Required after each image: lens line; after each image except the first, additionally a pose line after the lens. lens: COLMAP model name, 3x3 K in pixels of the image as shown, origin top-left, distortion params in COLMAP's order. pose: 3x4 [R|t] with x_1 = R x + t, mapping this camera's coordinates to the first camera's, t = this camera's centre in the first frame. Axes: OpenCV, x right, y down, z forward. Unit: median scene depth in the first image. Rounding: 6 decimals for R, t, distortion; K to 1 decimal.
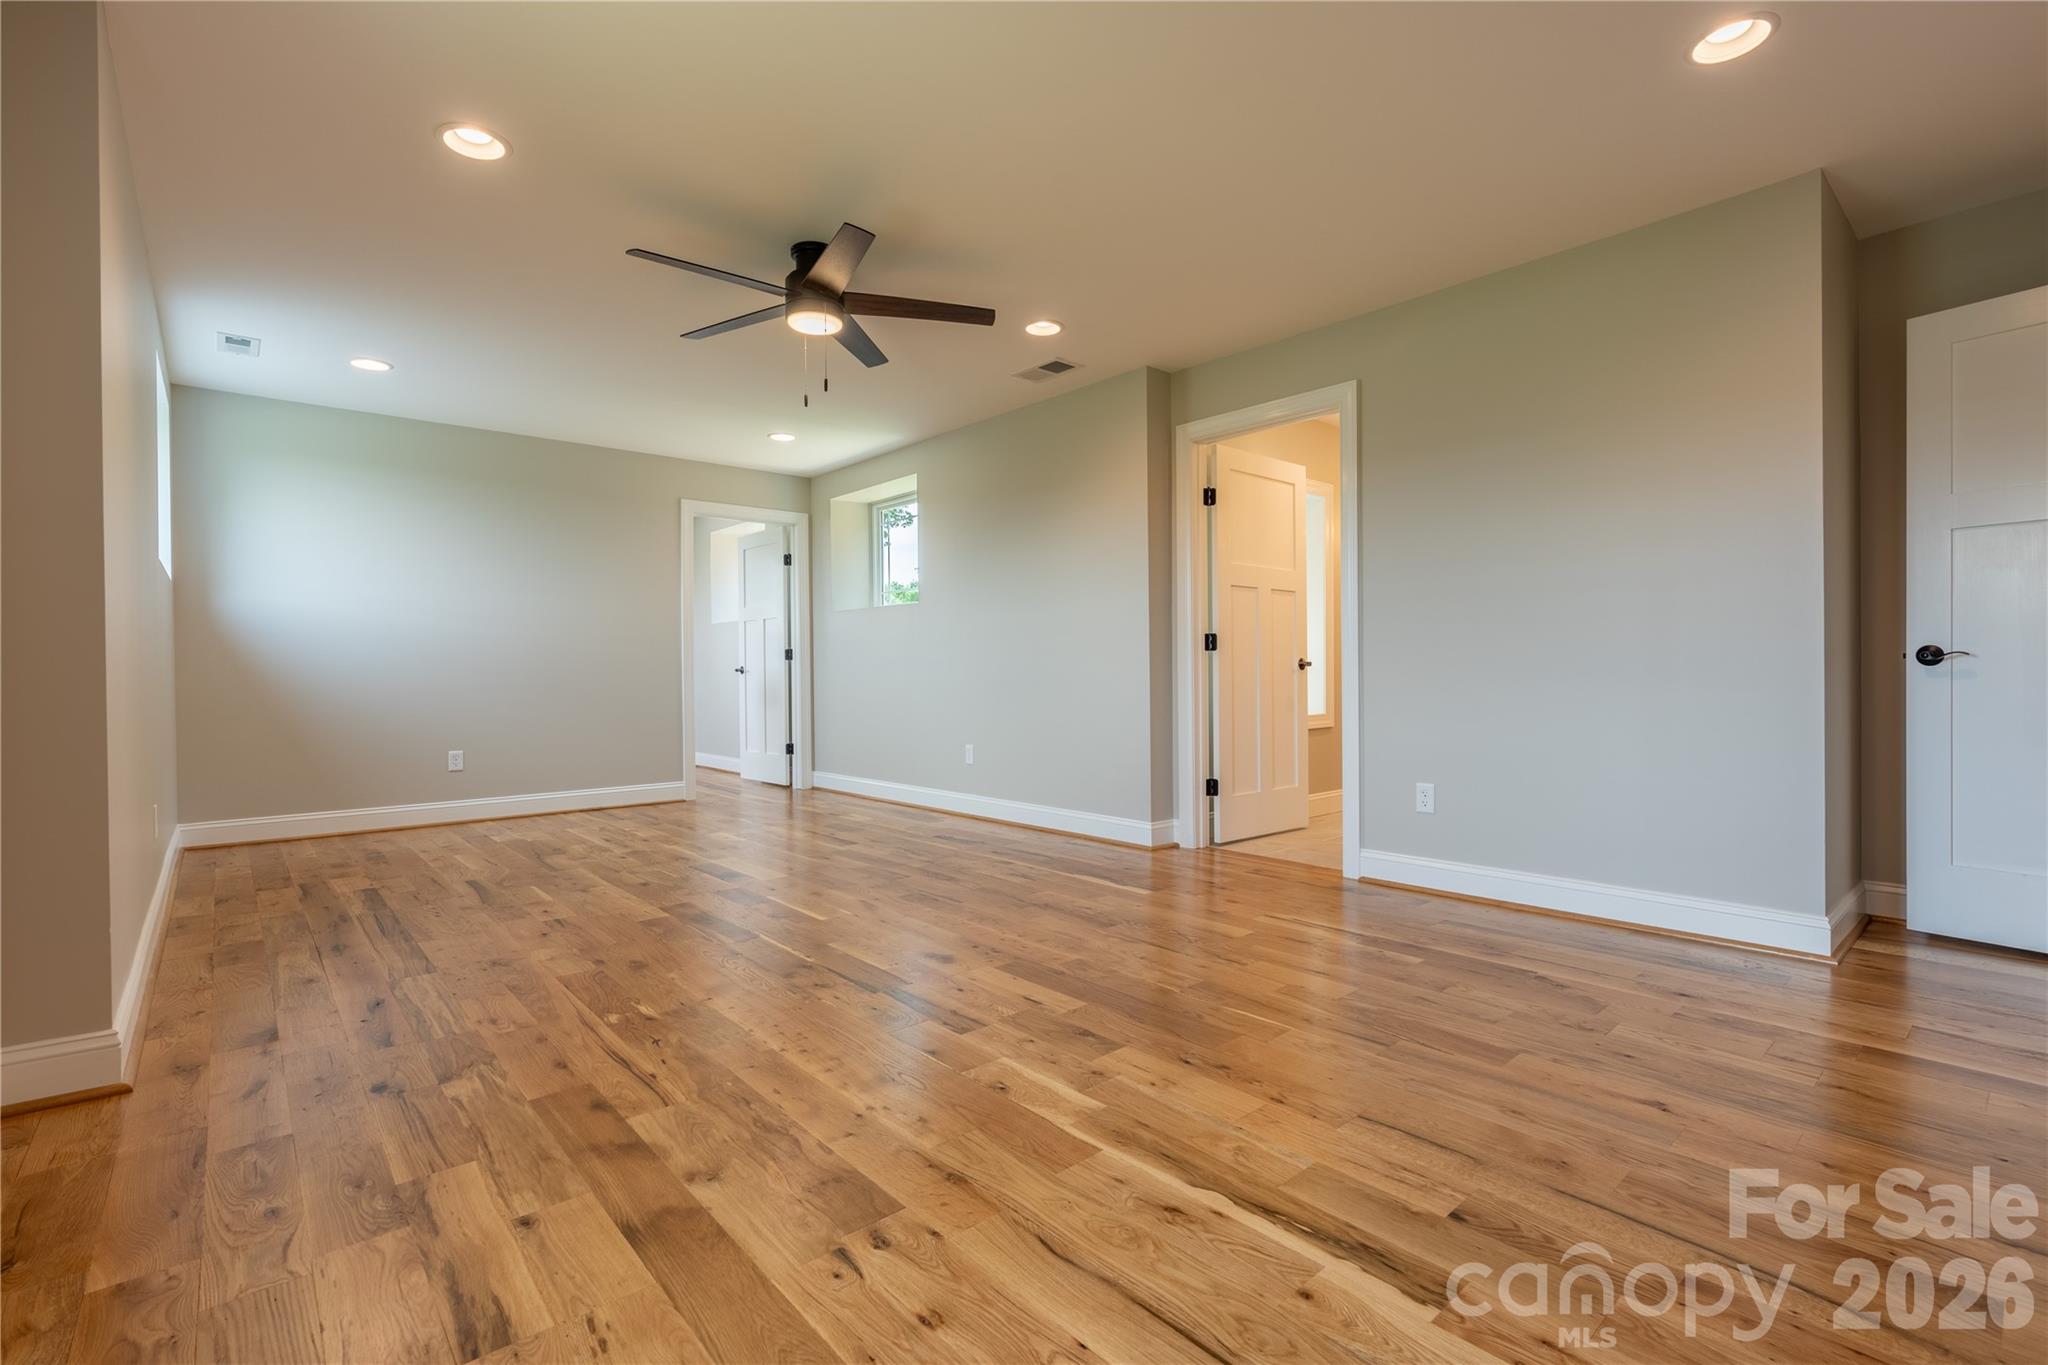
lens RADIAL K [[923.3, 0, 1017.5], [0, 923.3, 676.3], [0, 0, 1]] dist [0.000726, 0.000890]
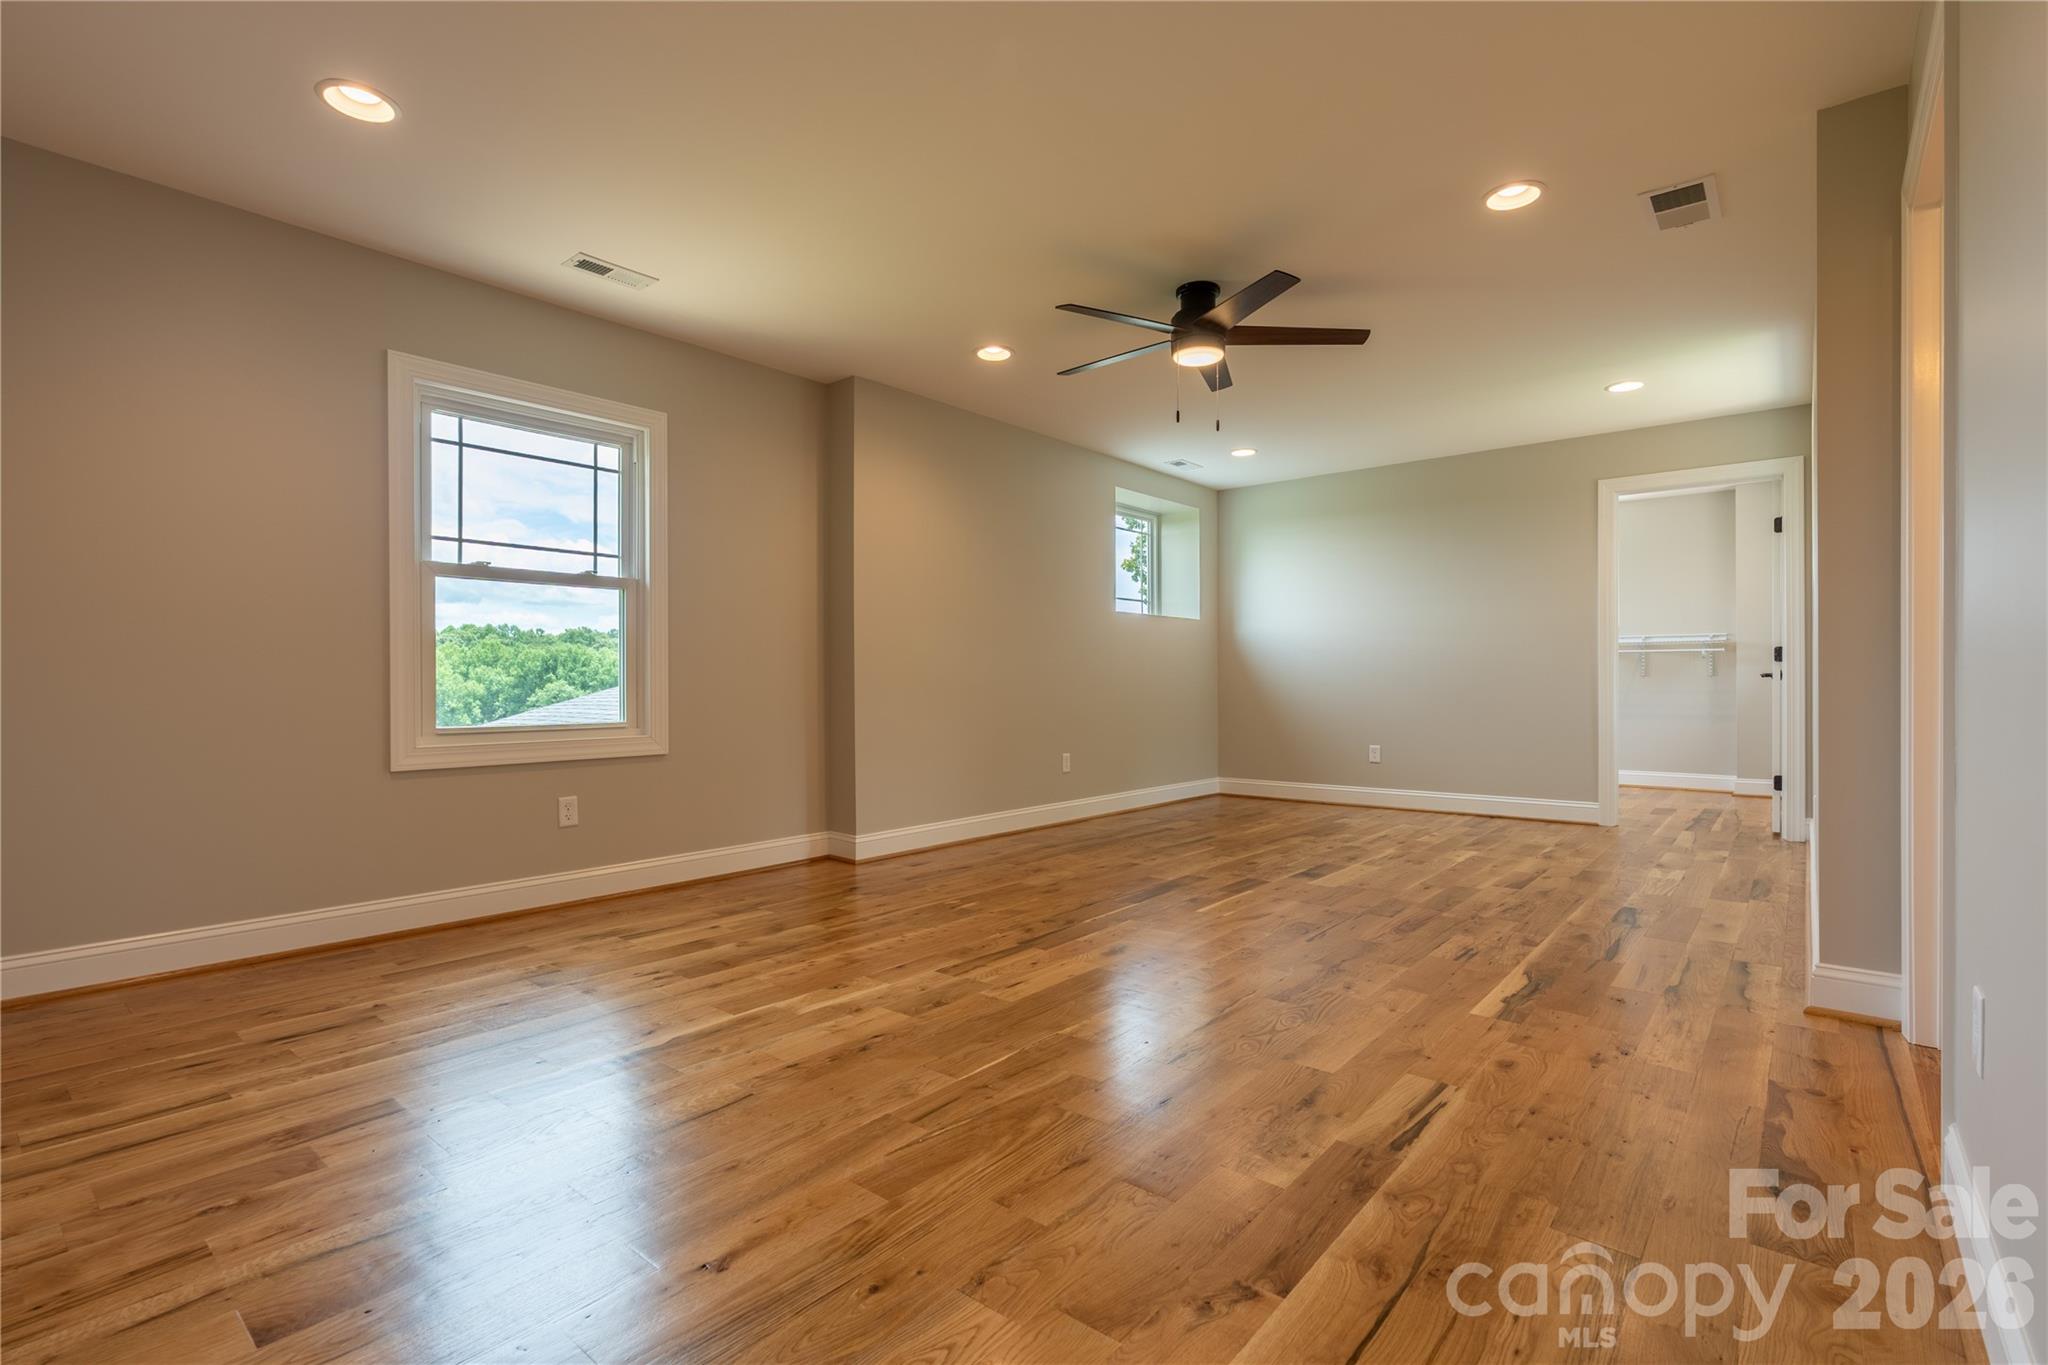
lens RADIAL K [[923.3, 0, 1017.5], [0, 923.3, 676.3], [0, 0, 1]] dist [0.000726, 0.000890]
pose [[0.158010, -0.002231, -0.987435, 1.149245], [-0.001573, 0.999996, -0.002511, -0.009370], [0.987436, 0.001950, 0.158006, 0.875578]]
